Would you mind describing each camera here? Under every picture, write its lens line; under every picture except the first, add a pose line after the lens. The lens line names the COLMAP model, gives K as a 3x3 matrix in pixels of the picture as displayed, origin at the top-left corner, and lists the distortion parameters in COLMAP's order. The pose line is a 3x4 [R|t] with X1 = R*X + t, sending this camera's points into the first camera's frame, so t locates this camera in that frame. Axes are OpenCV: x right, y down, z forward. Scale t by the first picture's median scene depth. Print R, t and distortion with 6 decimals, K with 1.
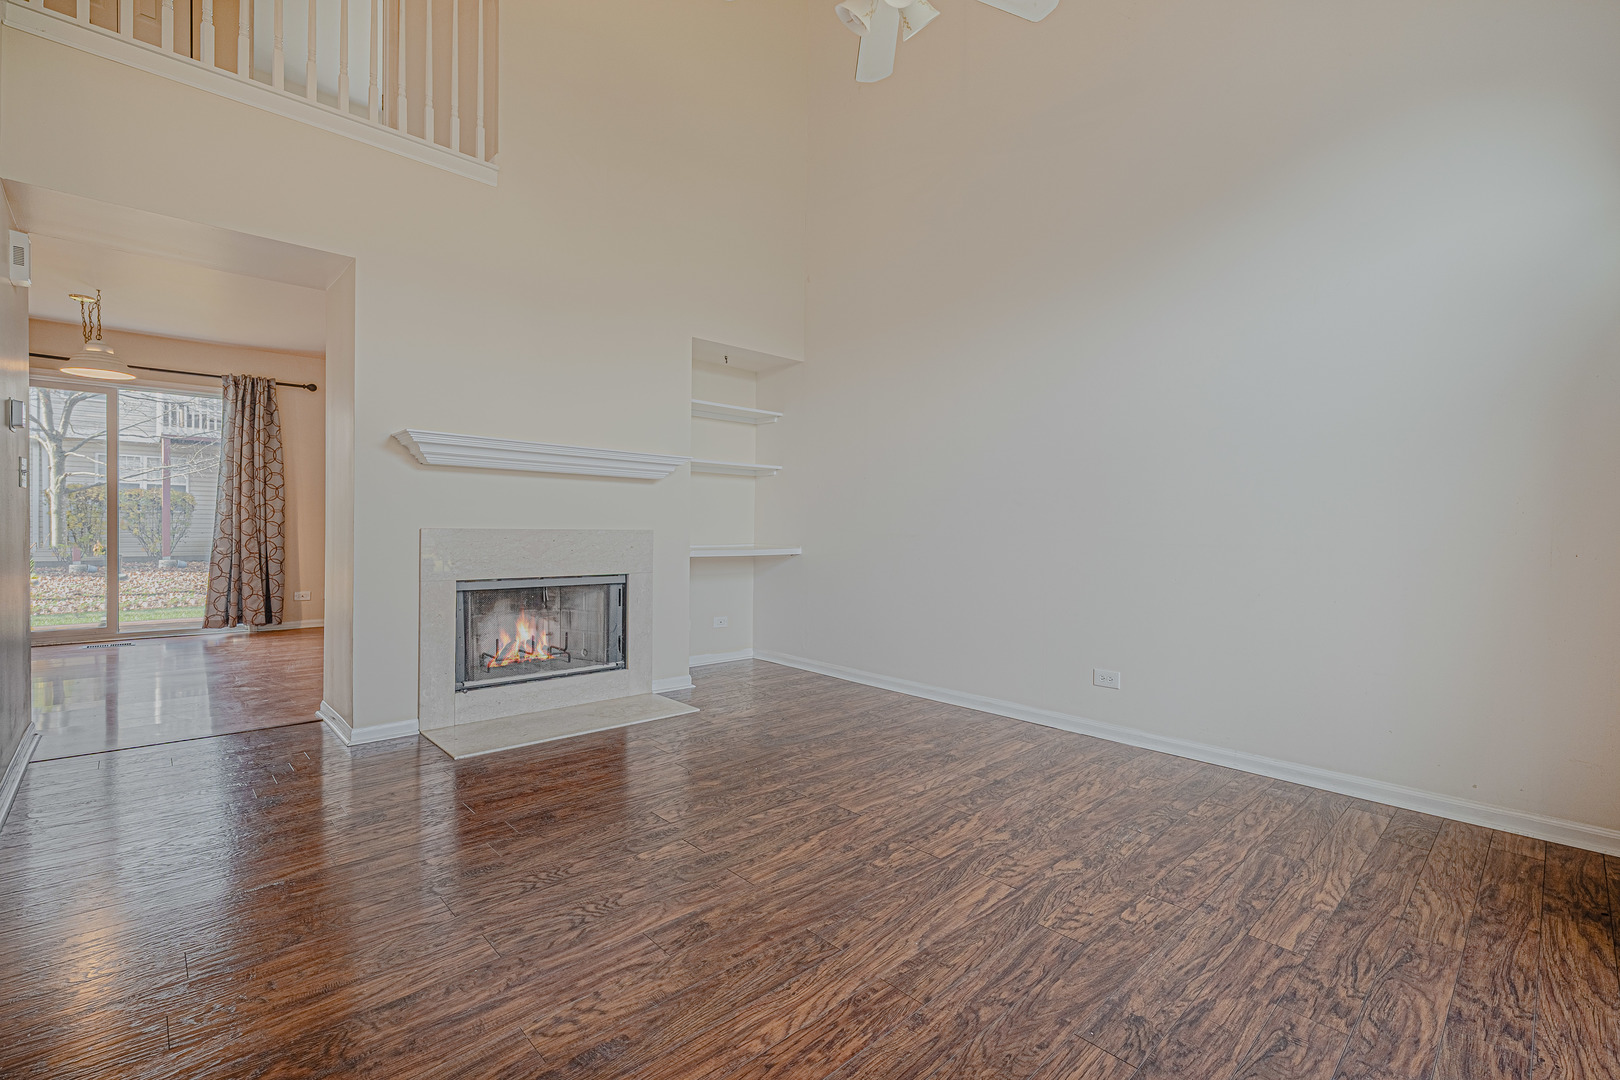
lens RADIAL K [[714.1, 0, 807.2], [0, 714.1, 536.6], [0, 0, 1]] dist [-0.004311, -0.000165]
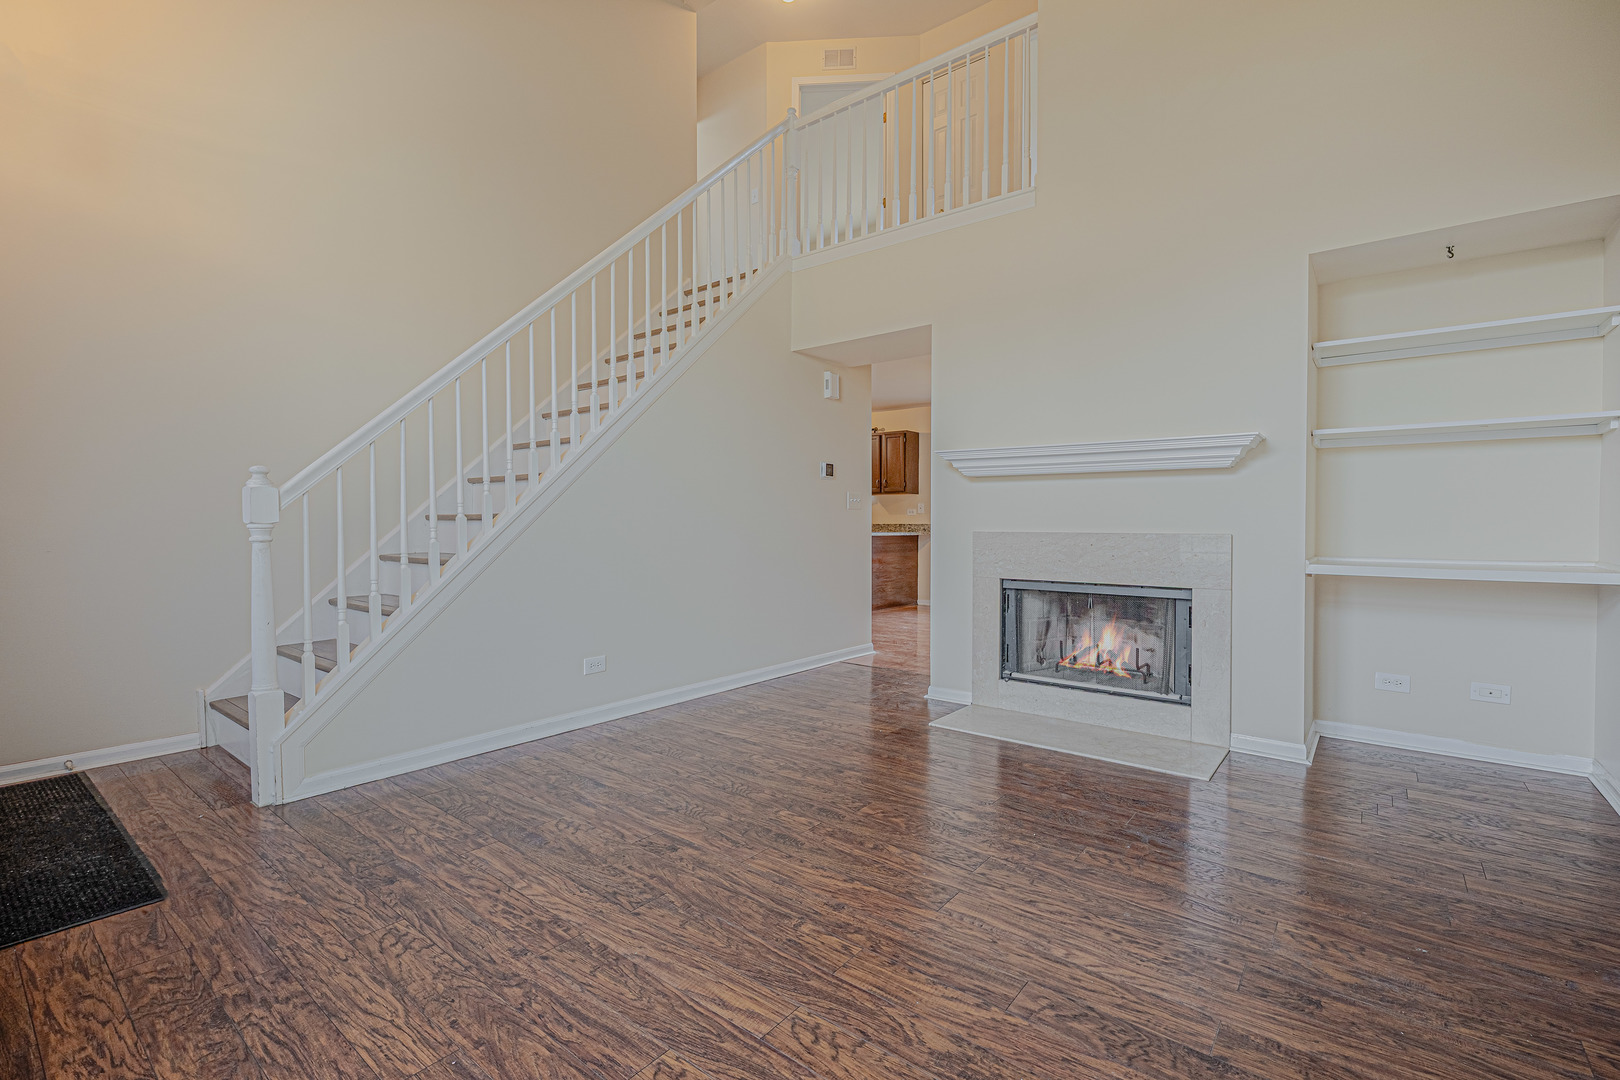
lens RADIAL K [[714.1, 0, 807.2], [0, 714.1, 536.6], [0, 0, 1]] dist [-0.004311, -0.000165]
pose [[0.140591, 0.002428, -0.990065, 0.874700], [-0.017200, 0.999852, 0.000010, 0.002337], [0.989918, 0.017028, 0.140612, 0.831869]]
